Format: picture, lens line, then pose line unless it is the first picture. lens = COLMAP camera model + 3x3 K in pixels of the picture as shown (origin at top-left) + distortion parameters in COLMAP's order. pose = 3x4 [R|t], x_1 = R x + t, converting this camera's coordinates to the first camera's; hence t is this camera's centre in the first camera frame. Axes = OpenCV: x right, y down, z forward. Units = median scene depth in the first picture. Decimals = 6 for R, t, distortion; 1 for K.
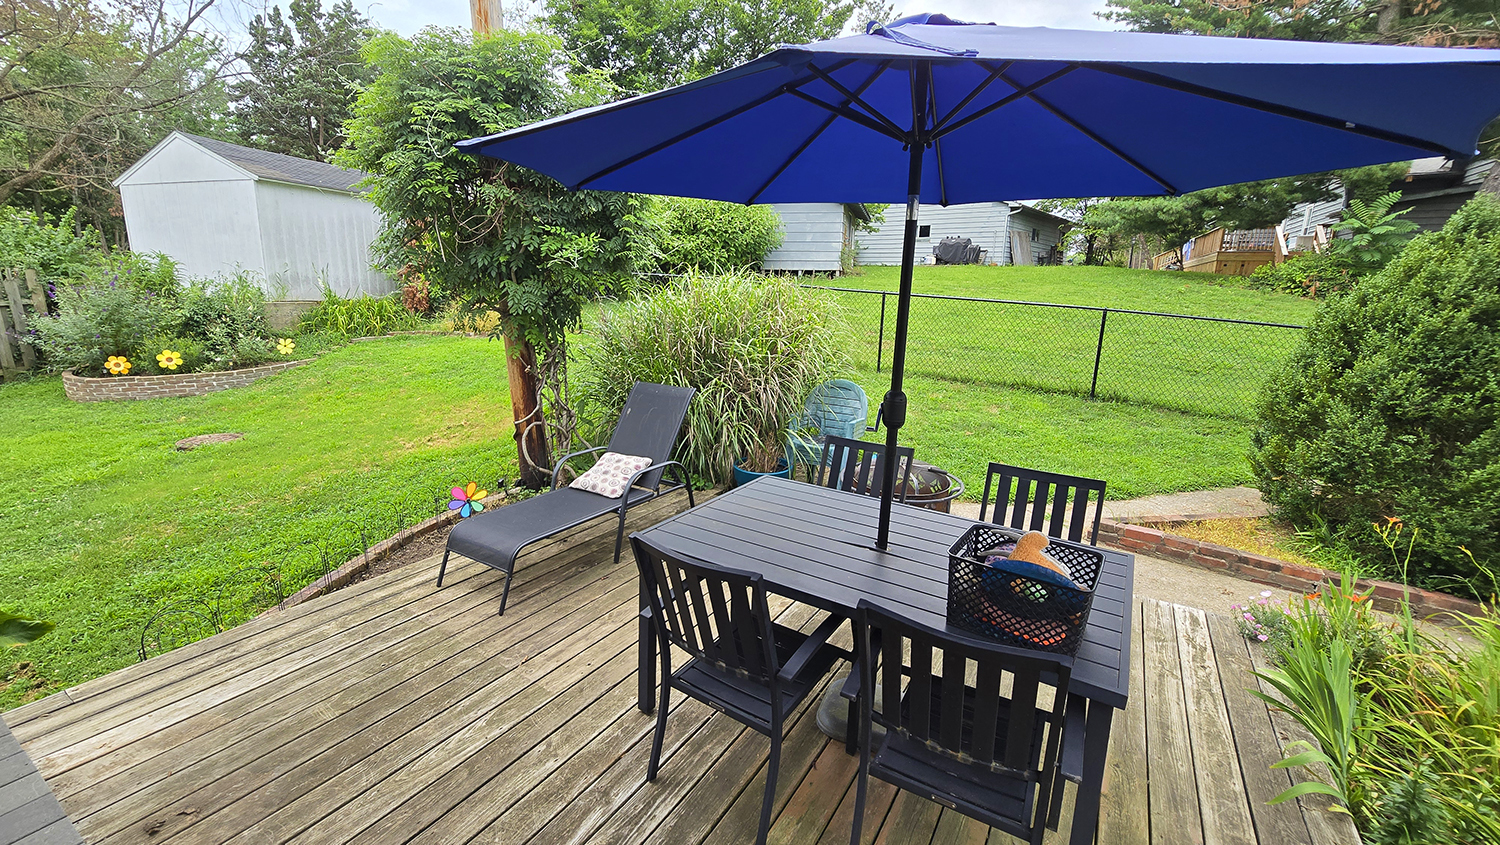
lens RADIAL K [[620.0, 0, 747.6], [0, 620.0, 426.6], [0, 0, 1]] dist [-0.002534, -0.000397]
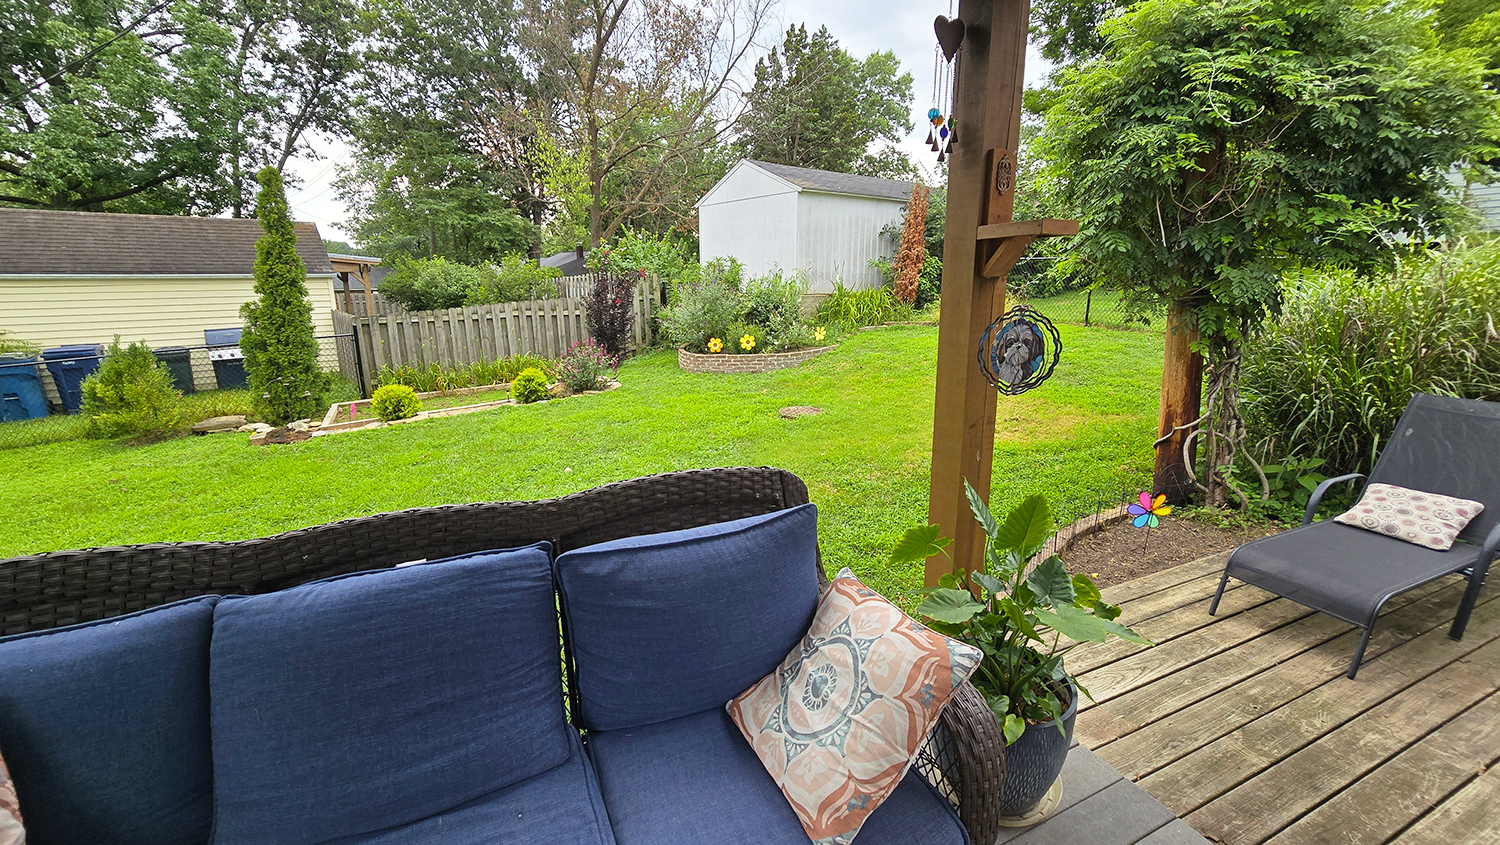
lens RADIAL K [[620.0, 0, 746.0], [0, 620.0, 425.3], [0, 0, 1]] dist [-0.002534, -0.000397]
pose [[0.827181, 0.104019, -0.552224, -0.220244], [-0.097602, 0.994376, 0.041105, 0.007230], [0.553394, 0.019897, 0.832682, -0.037935]]
